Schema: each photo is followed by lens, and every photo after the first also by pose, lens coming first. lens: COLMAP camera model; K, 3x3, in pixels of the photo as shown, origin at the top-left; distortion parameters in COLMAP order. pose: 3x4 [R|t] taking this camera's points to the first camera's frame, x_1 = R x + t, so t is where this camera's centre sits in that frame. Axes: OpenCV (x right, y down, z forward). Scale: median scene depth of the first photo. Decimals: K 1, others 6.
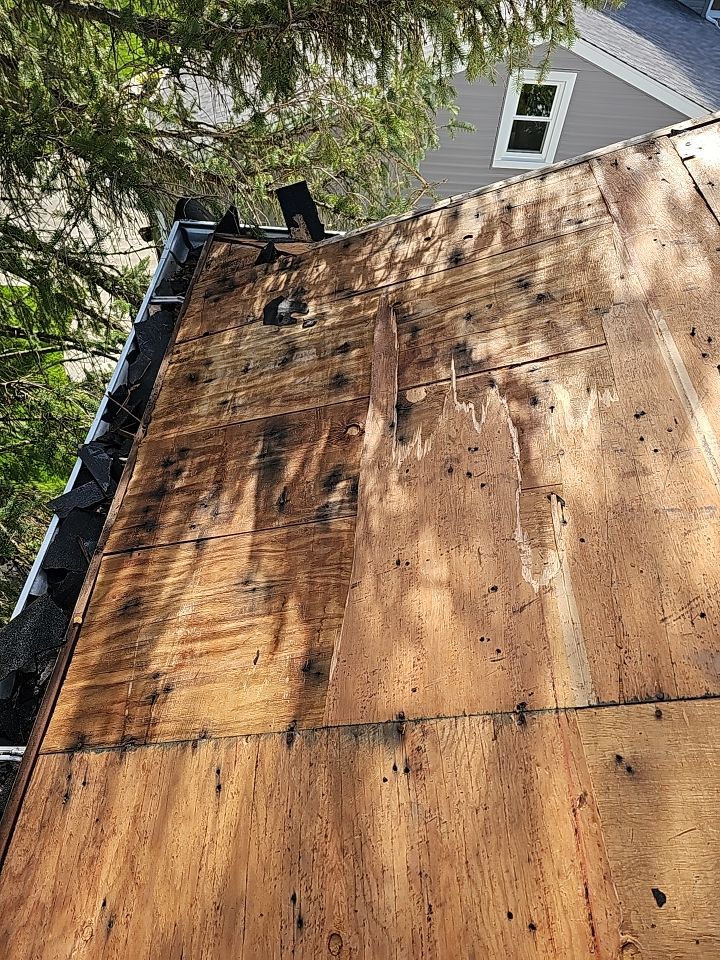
lens RADIAL K [[635.9, 0, 360.2], [0, 635.9, 469.3], [0, 0, 1]] dist [0.061918, -0.056039]
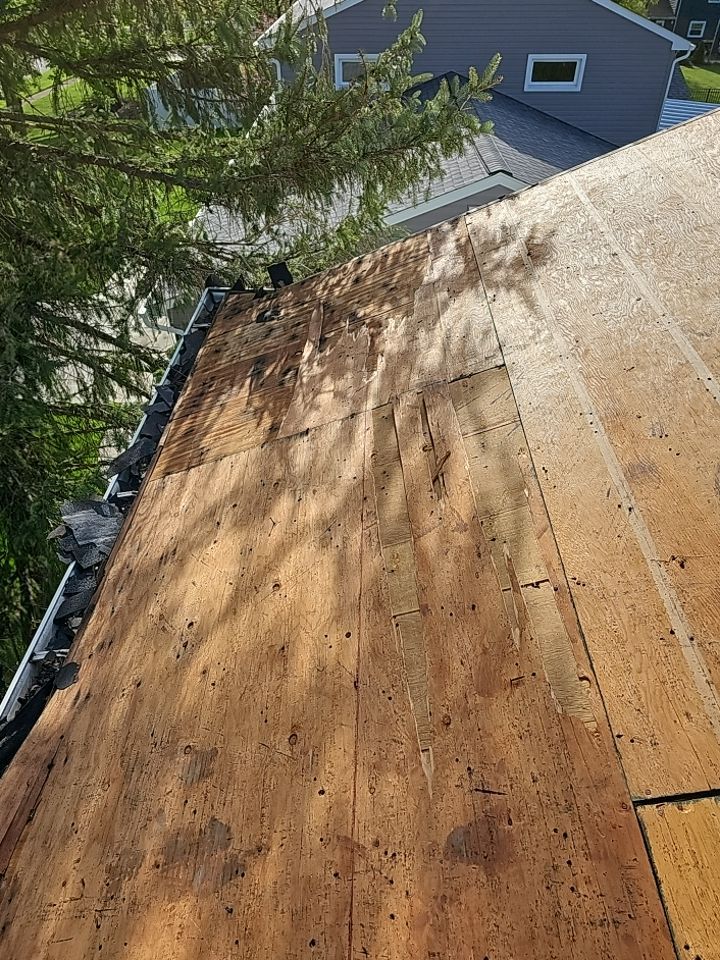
lens RADIAL K [[642.9, 0, 360.0], [0, 642.9, 480.0], [0, 0, 1]] dist [0.059827, -0.062230]
pose [[0.998926, -0.040940, -0.021675, 0.189470], [0.036561, 0.984101, -0.173808, 0.625152], [0.028446, 0.172829, 0.984541, -0.829204]]
